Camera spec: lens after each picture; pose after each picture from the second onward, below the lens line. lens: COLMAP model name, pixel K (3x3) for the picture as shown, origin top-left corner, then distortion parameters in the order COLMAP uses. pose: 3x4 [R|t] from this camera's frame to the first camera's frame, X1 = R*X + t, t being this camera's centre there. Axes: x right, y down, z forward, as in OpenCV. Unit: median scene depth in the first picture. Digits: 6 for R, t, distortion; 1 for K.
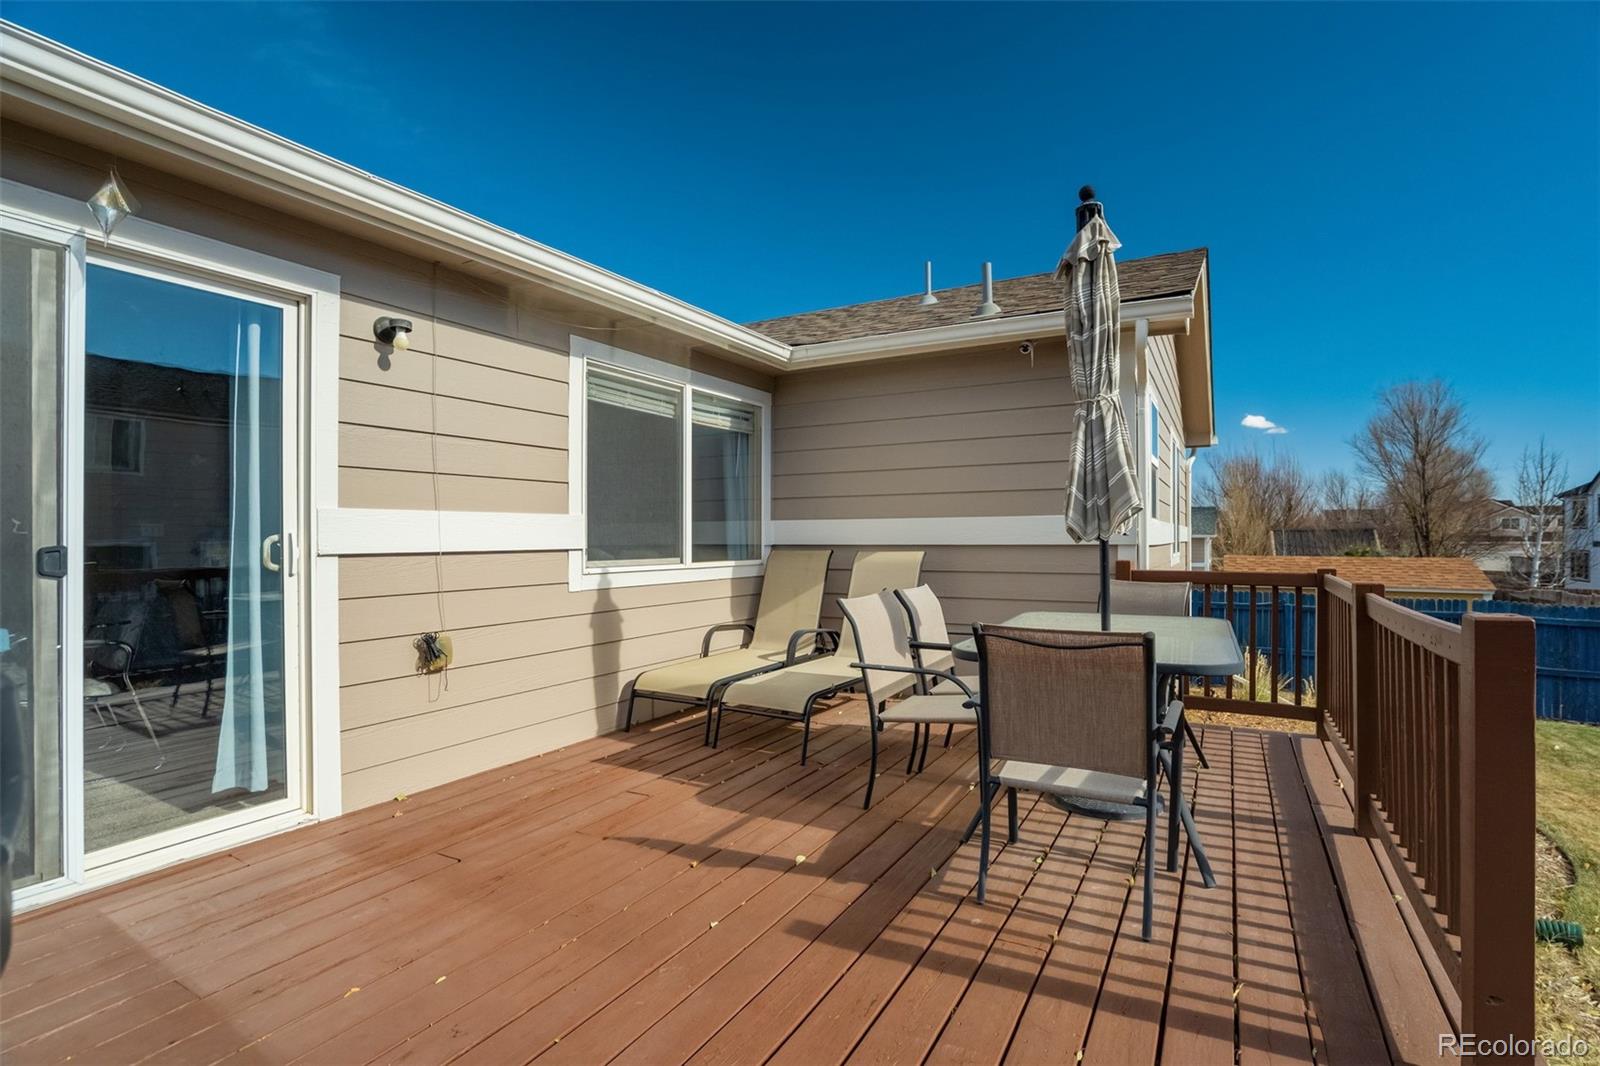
lens RADIAL K [[749.1, 0, 806.8], [0, 749.1, 536.3], [0, 0, 1]] dist [-0.014449, 0.002409]
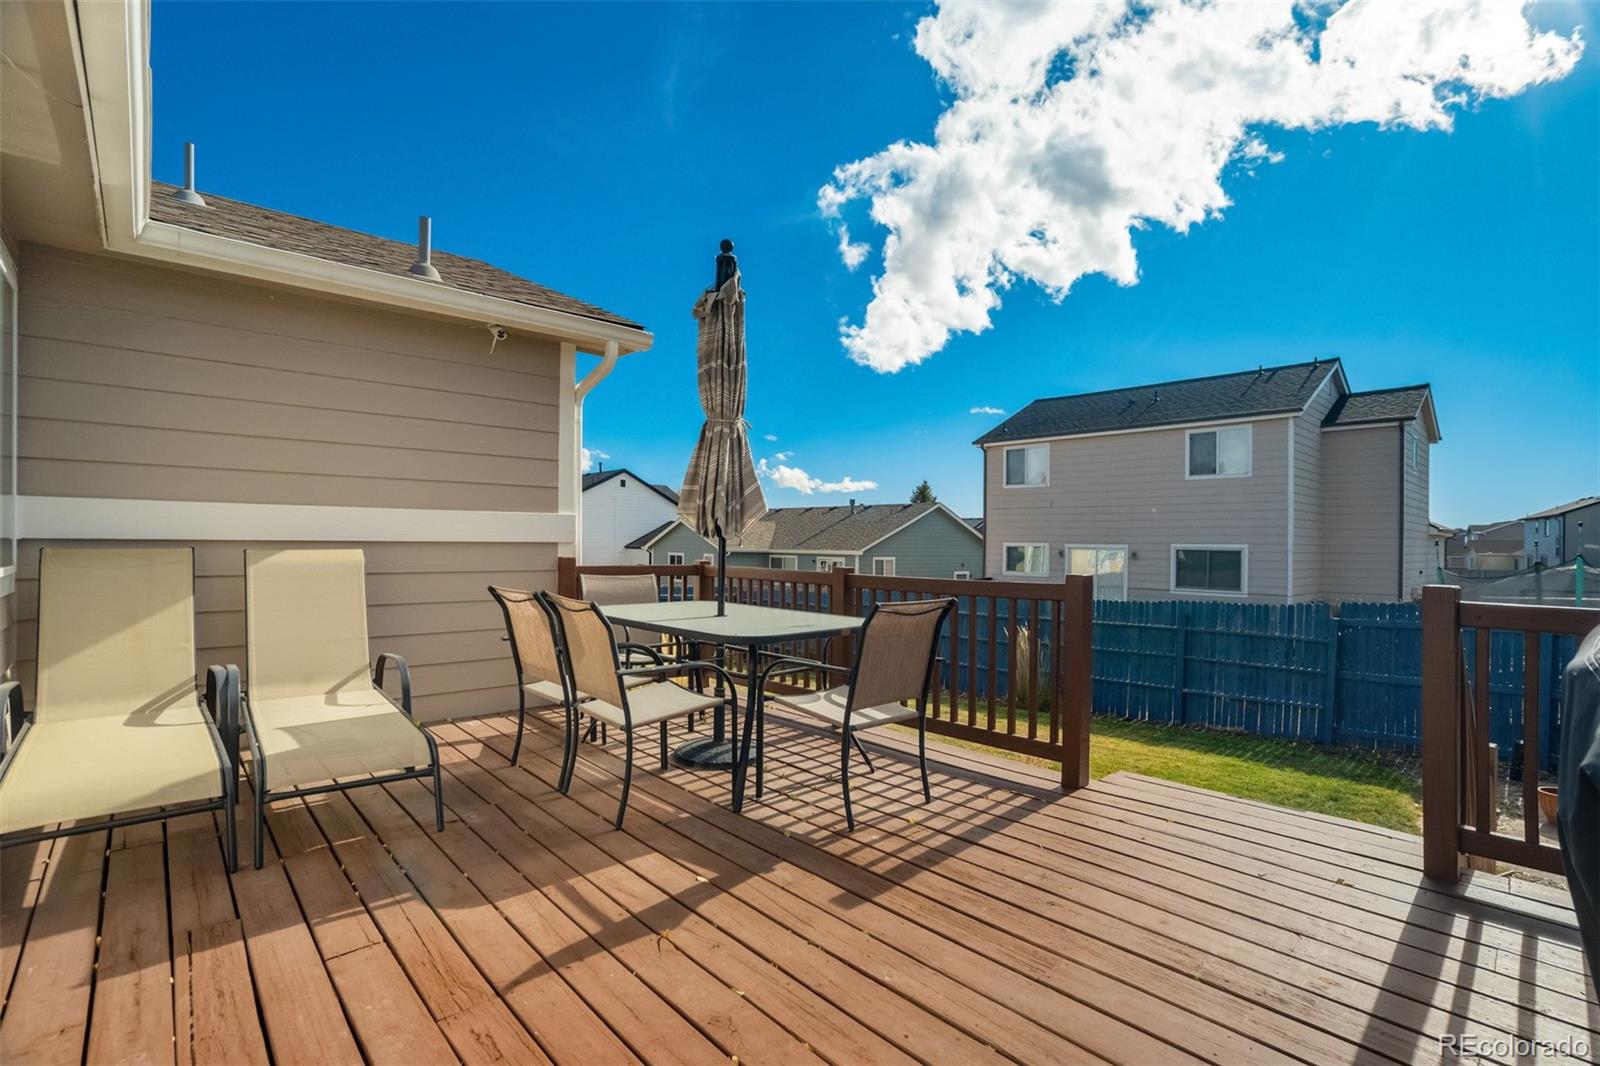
lens RADIAL K [[749.1, 0, 806.1], [0, 749.1, 539.8], [0, 0, 1]] dist [-0.014449, 0.002409]
pose [[0.325808, 0.012322, 0.945356, -0.719683], [-0.014285, 0.999865, -0.008109, 0.015594], [-0.945328, -0.010863, 0.325940, 0.498127]]
